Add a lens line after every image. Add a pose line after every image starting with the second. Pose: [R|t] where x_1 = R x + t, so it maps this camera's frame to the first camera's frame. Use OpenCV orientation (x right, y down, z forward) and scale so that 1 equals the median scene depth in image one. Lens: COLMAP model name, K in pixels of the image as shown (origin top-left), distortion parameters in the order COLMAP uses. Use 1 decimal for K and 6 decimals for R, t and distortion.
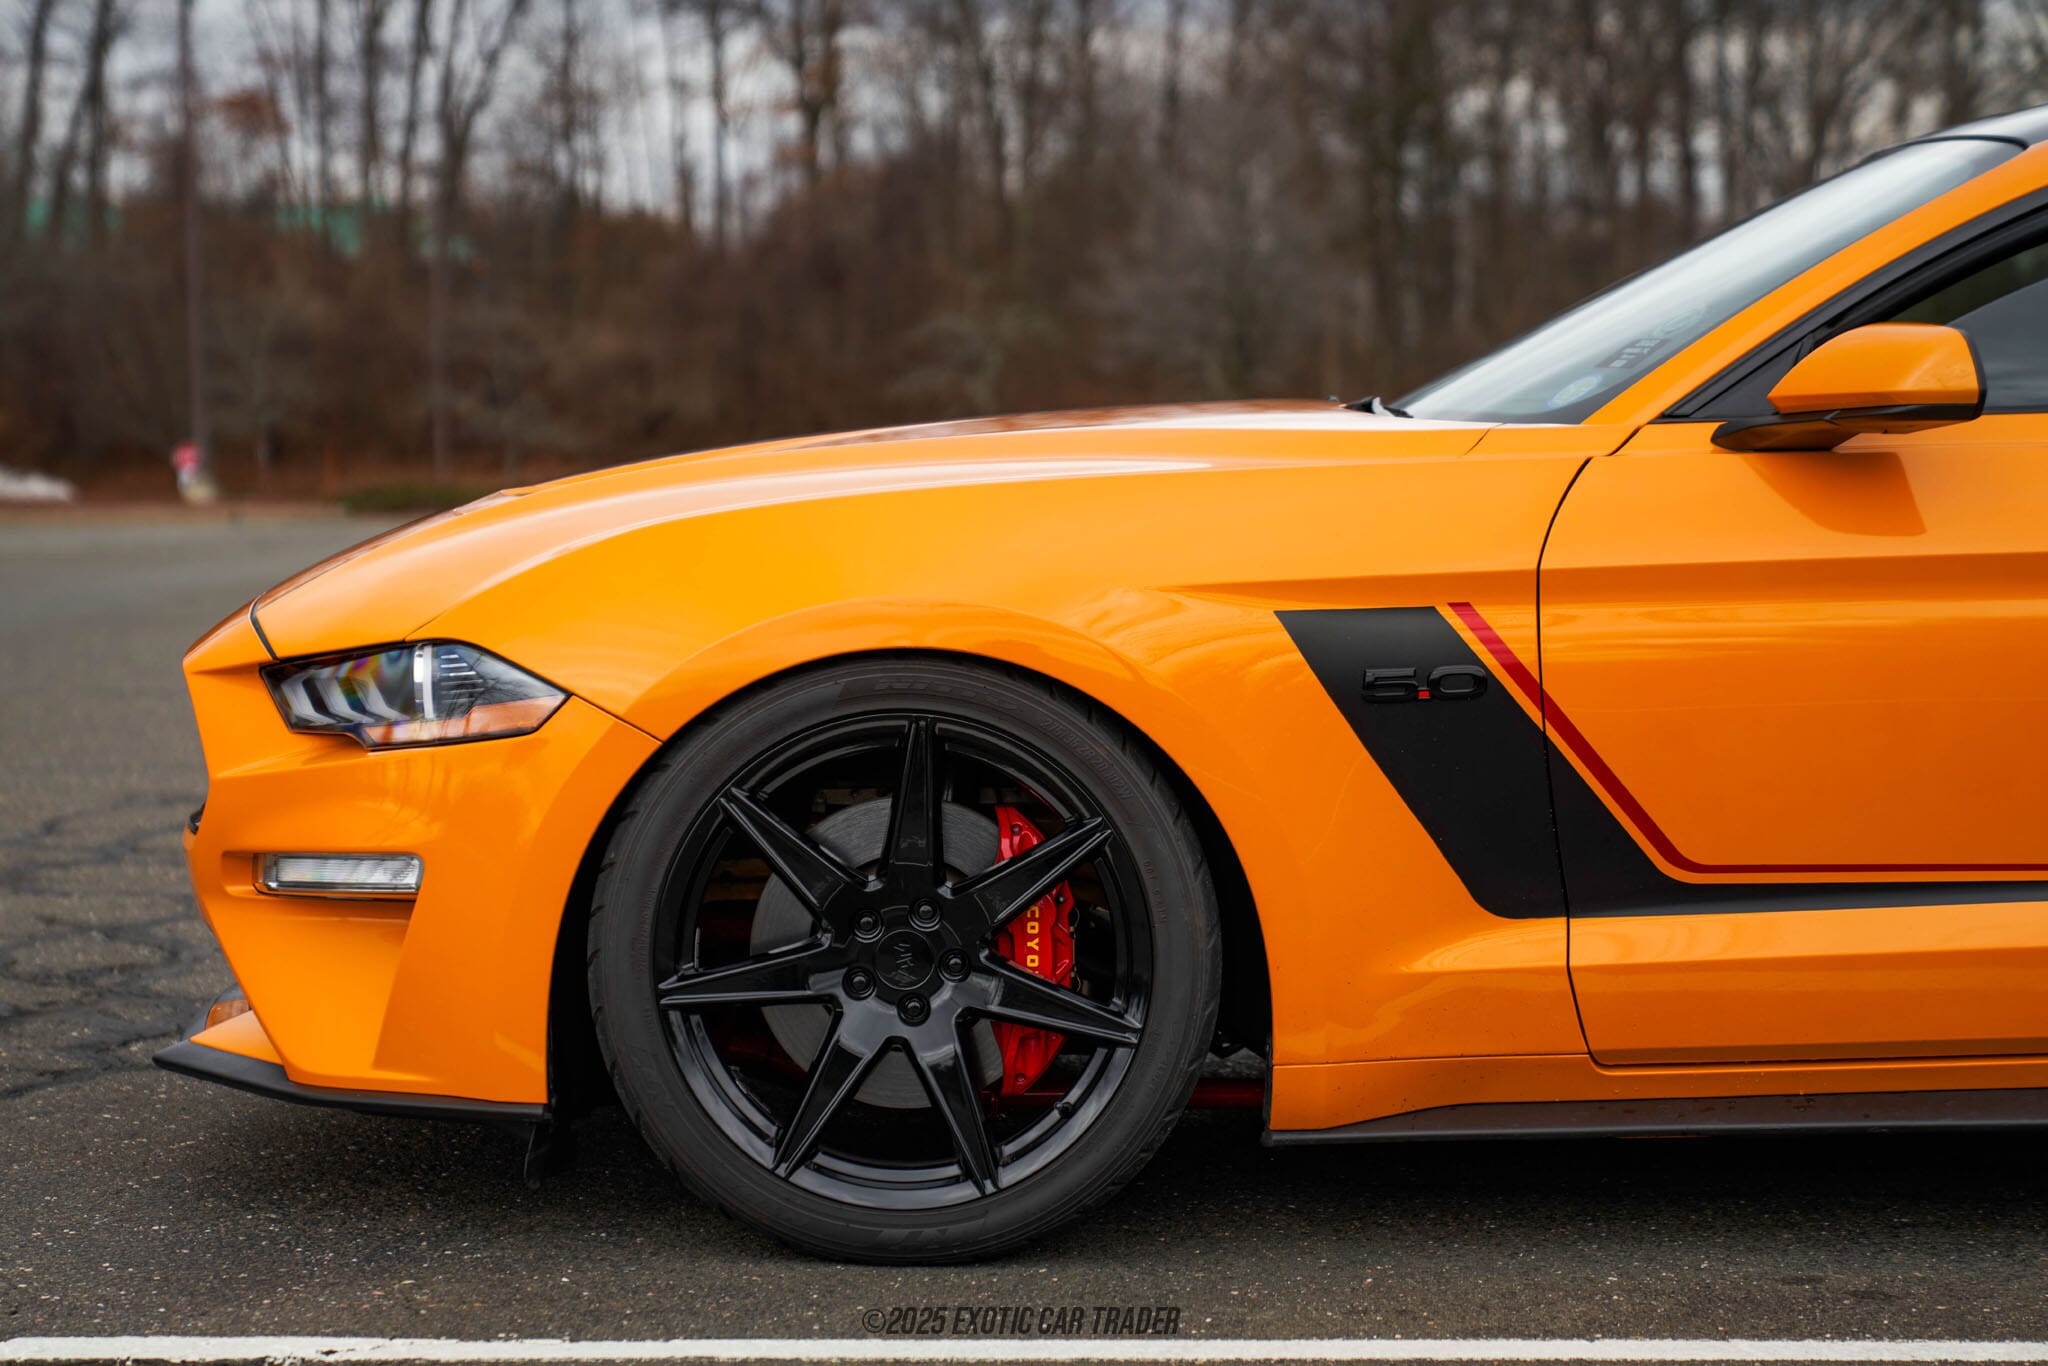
lens RADIAL K [[4501.6, 0, 1019.4], [0, 4501.6, 685.3], [0, 0, 1]] dist [-0.021849, 0.000000]
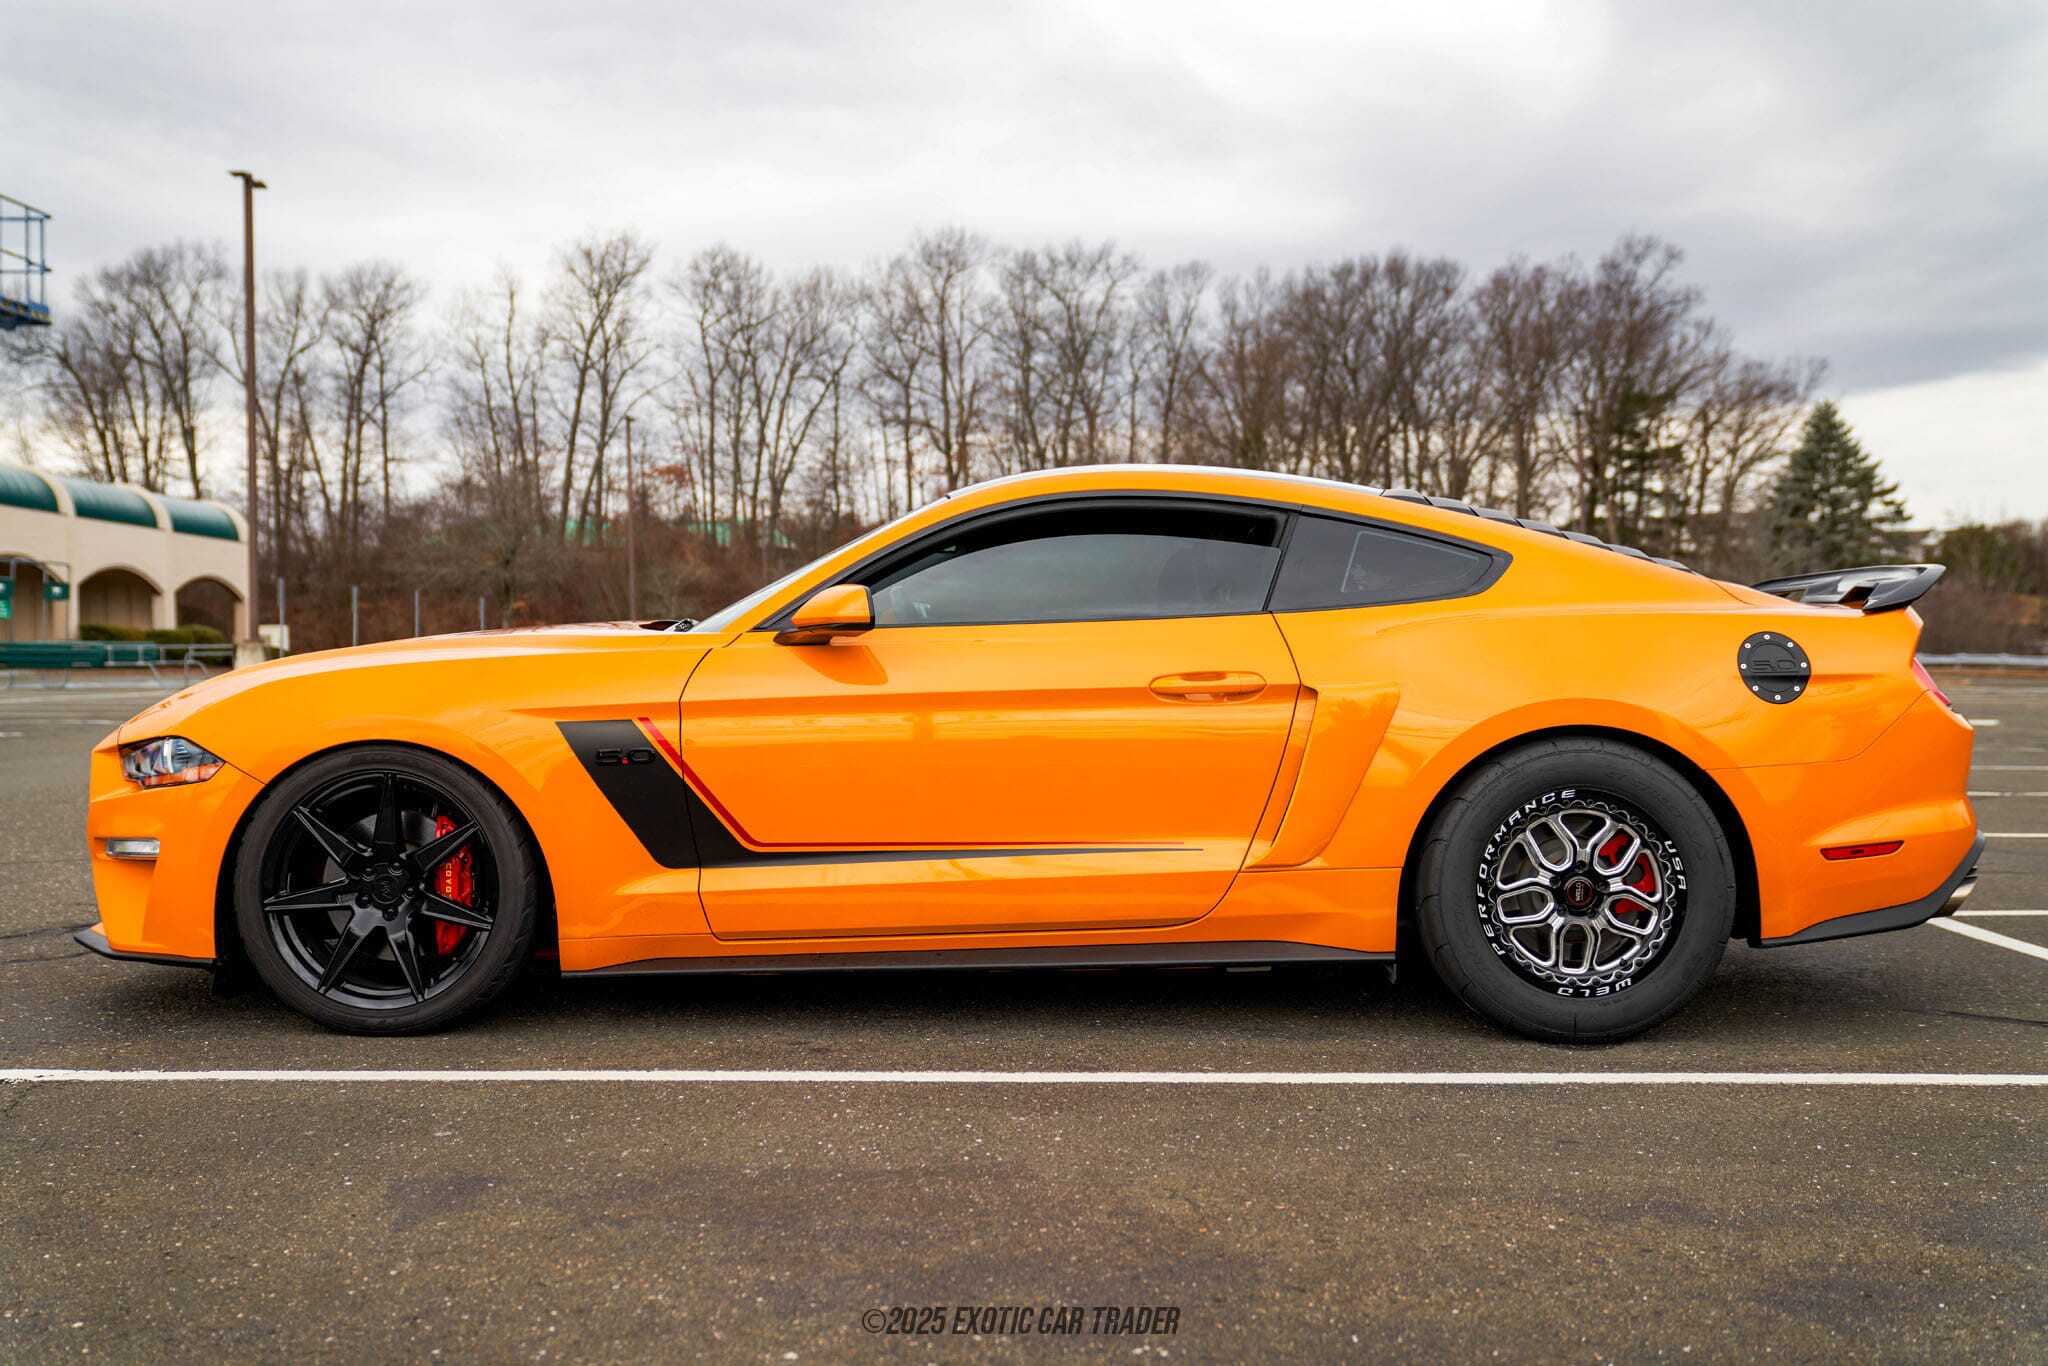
lens RADIAL K [[2215.2, 0, 1018.9], [0, 2215.2, 688.3], [0, 0, 1]] dist [-0.003181, 0.000000]
pose [[0.999969, -0.000944, -0.007879, 0.277113], [0.000702, 0.999528, -0.030710, -0.000282], [0.007904, 0.030704, 0.999497, -0.026343]]
